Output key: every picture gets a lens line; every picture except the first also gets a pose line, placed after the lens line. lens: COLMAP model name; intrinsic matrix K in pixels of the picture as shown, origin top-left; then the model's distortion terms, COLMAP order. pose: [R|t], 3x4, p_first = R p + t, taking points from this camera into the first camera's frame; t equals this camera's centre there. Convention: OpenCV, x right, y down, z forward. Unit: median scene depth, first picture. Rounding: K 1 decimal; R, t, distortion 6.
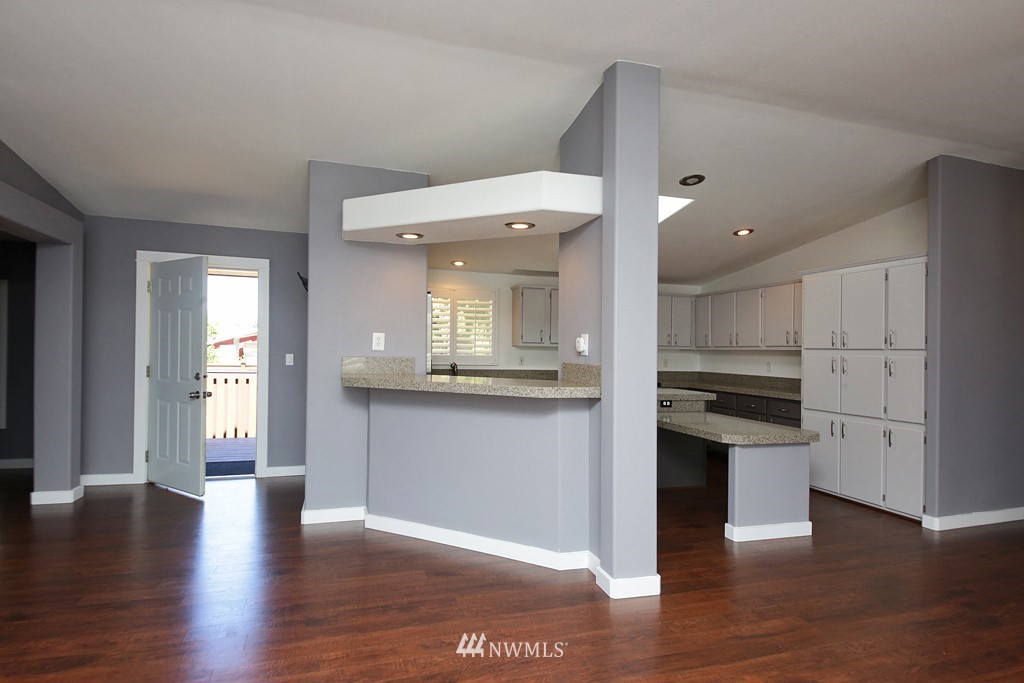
lens RADIAL K [[546.3, 0, 511.3], [0, 546.3, 349.8], [0, 0, 1]] dist [0.006096, -0.000400]
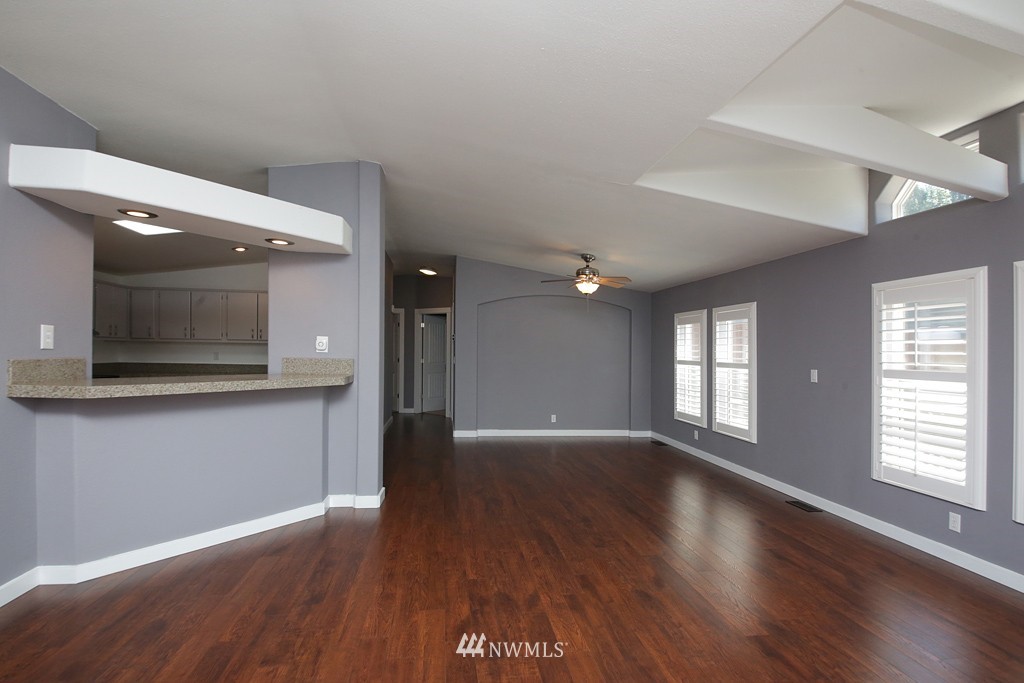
lens RADIAL K [[506.5, 0, 513.4], [0, 506.5, 343.6], [0, 0, 1]] dist [0.000363, -0.000094]
pose [[0.157939, -0.004782, 0.987437, -0.970987], [-0.011384, 0.999913, 0.006664, -0.021224], [-0.987383, -0.012293, 0.157871, 0.337568]]
